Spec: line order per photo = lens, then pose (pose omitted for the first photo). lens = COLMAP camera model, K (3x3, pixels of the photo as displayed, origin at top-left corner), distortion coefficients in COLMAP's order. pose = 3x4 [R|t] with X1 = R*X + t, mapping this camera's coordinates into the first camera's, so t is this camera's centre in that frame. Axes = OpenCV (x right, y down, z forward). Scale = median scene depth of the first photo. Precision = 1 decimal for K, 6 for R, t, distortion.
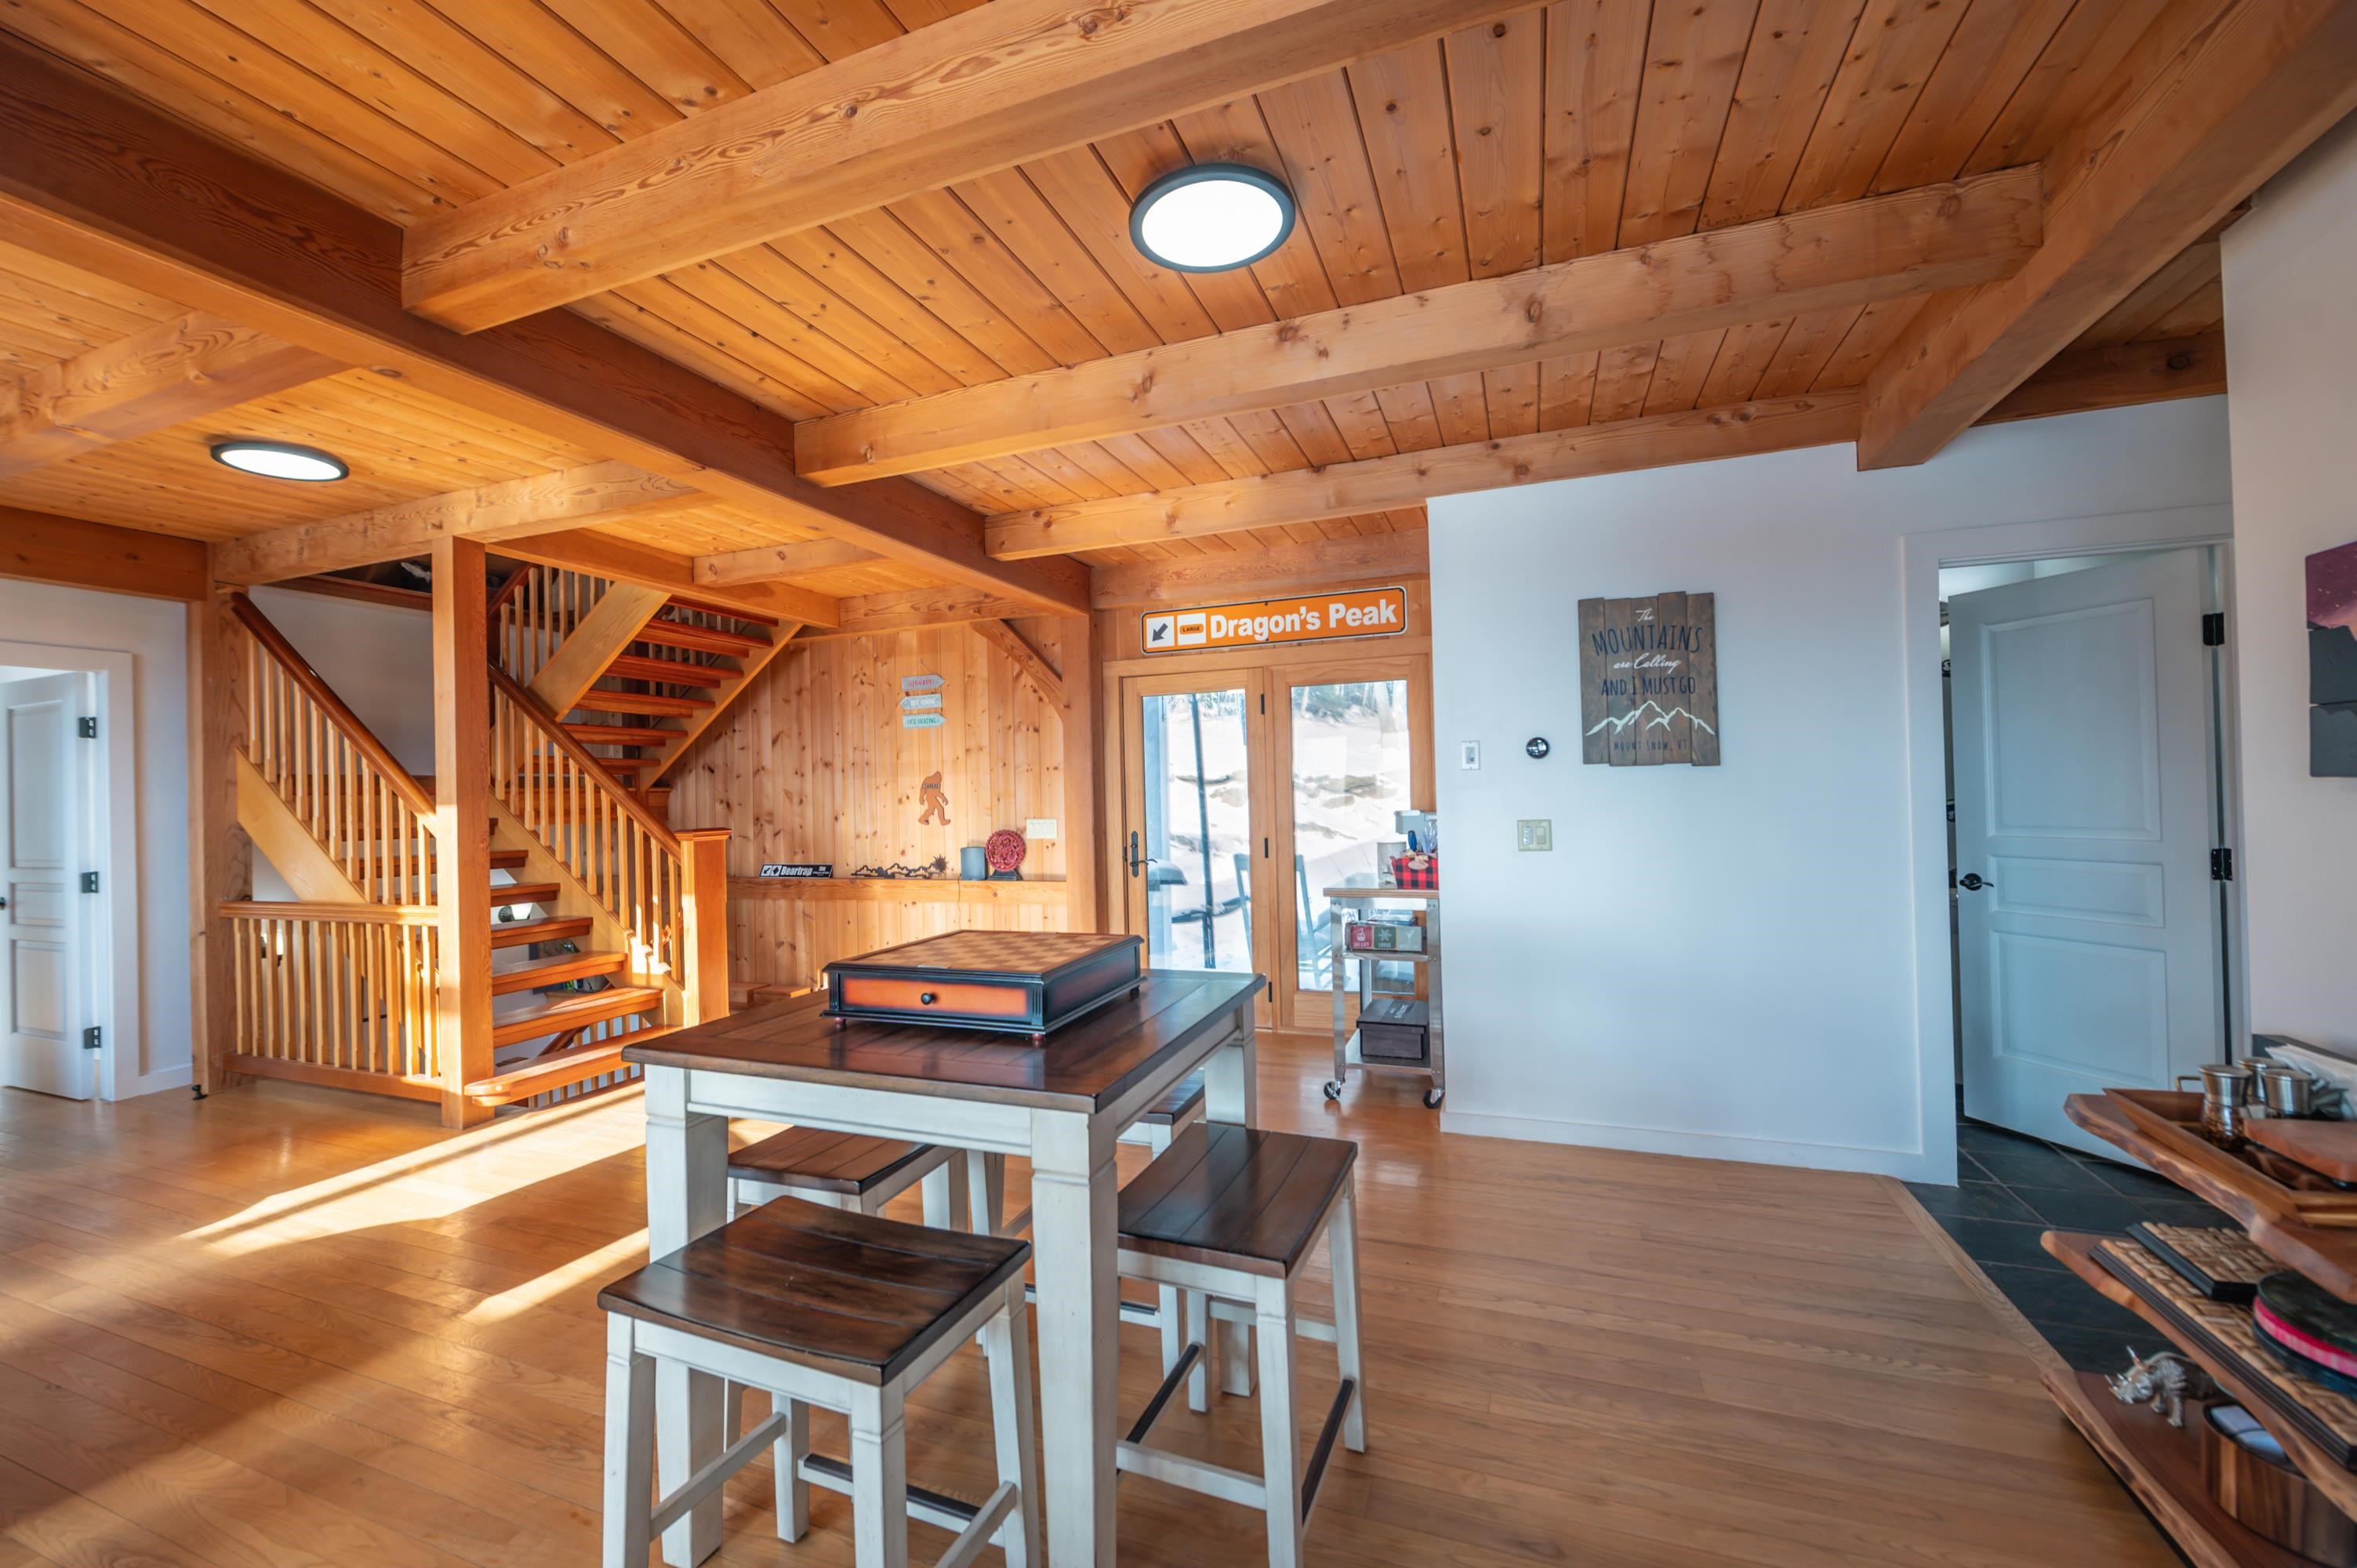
lens RADIAL K [[939.7, 0, 1172.0], [0, 939.7, 786.1], [0, 0, 1]] dist [-0.006120, -0.000893]
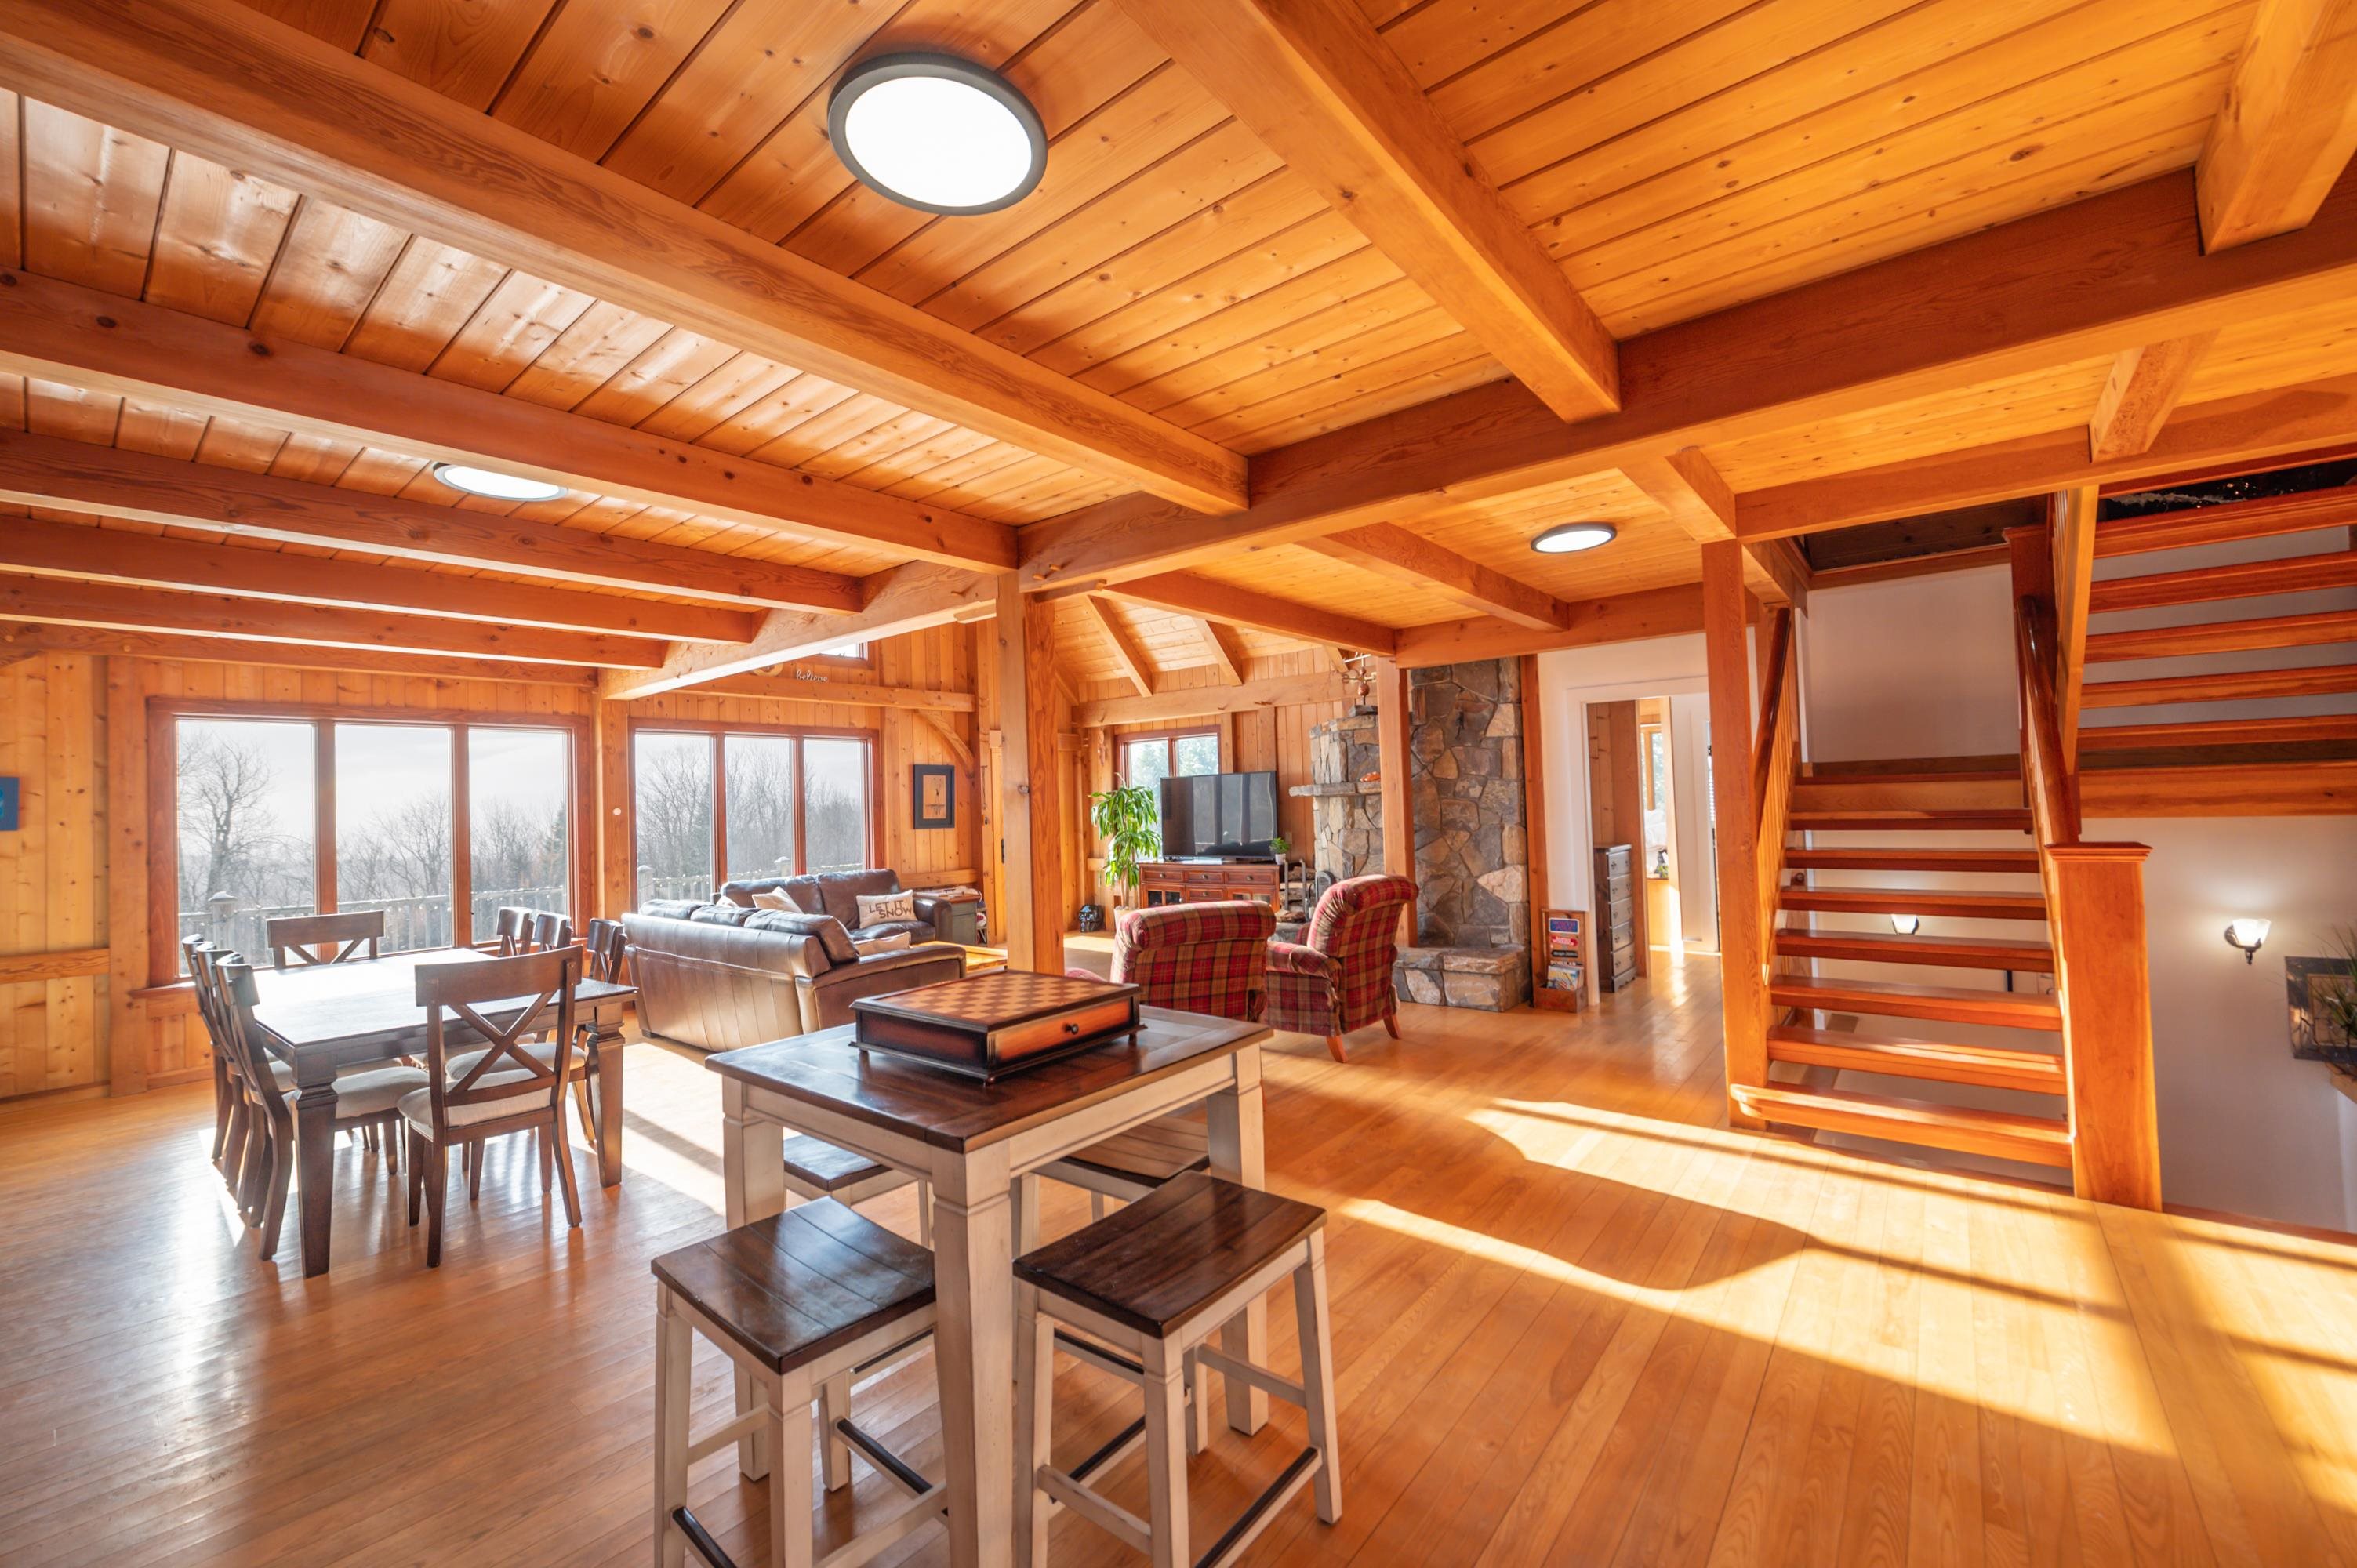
lens RADIAL K [[939.7, 0, 1173.3], [0, 939.7, 773.9], [0, 0, 1]] dist [-0.006120, -0.000893]
pose [[-0.316803, 0.004978, -0.948478, 0.302619], [0.047924, 0.998793, -0.010765, -0.025297], [0.947280, -0.048865, -0.316660, 0.589836]]
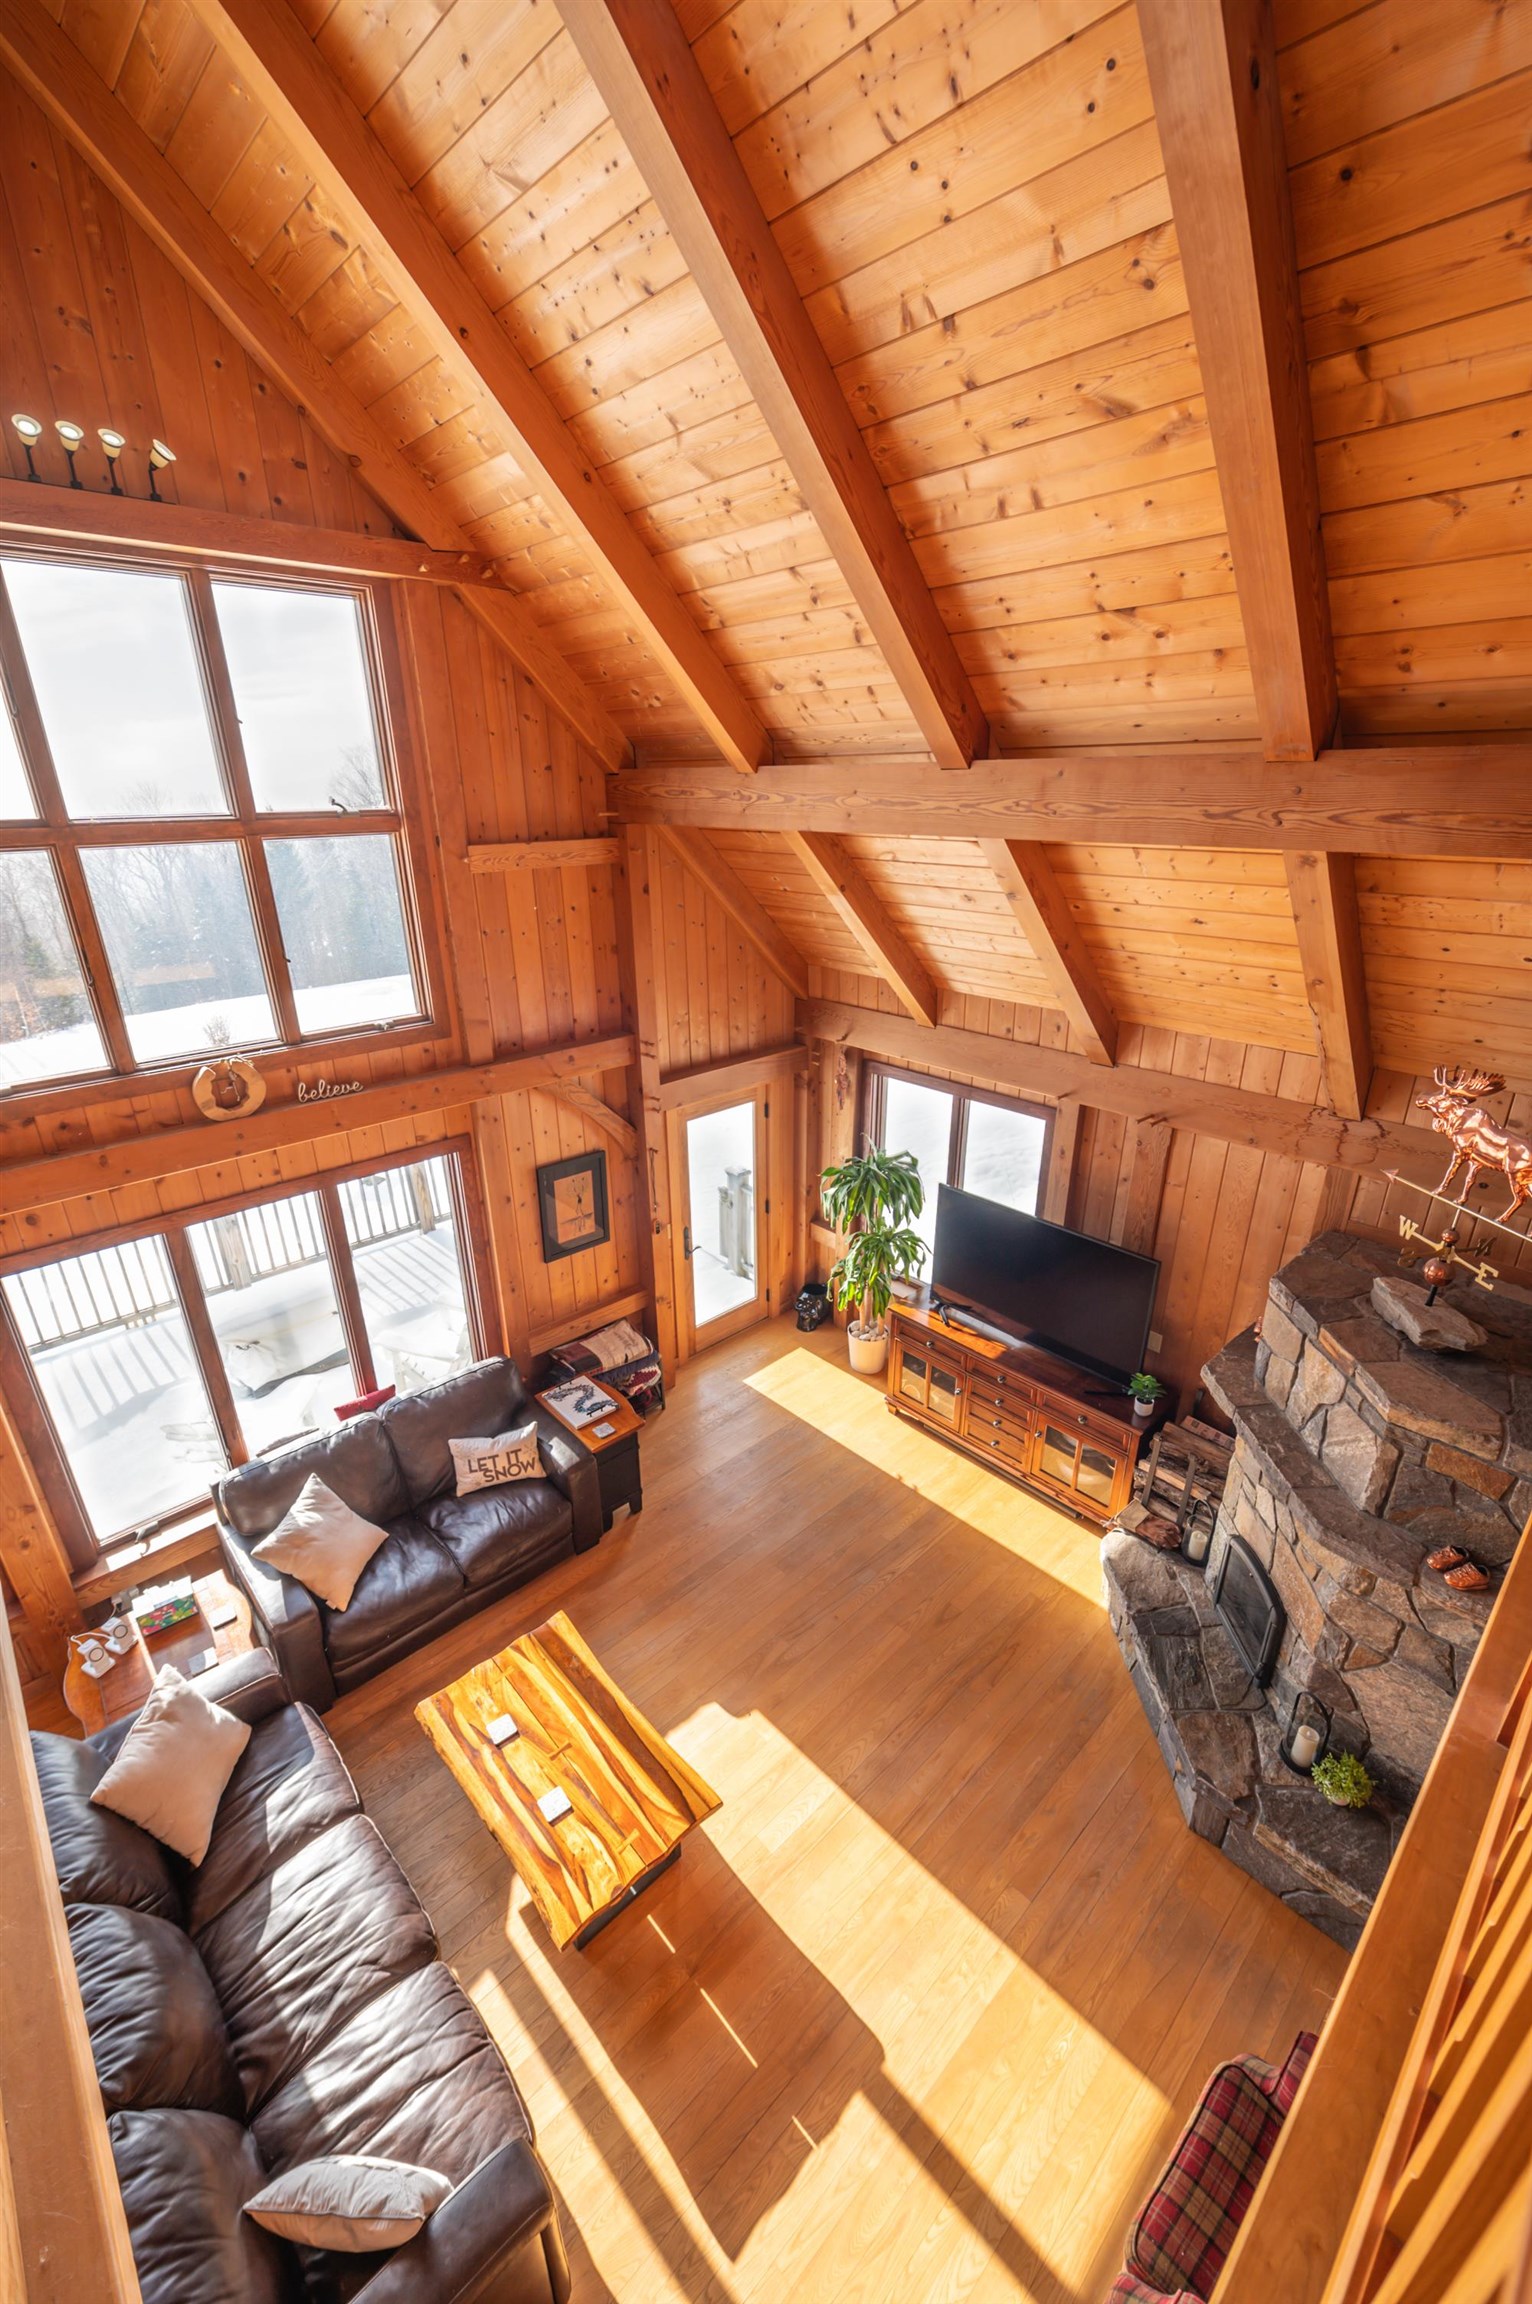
lens RADIAL K [[918.6, 0, 761.5], [0, 918.6, 1155.4], [0, 0, 1]] dist [-0.006120, -0.000893]
pose [[-0.441480, 0.364110, -0.820073, -0.513866], [0.028108, 0.919127, 0.392958, -0.531863], [0.896831, 0.150433, -0.416010, 0.218825]]
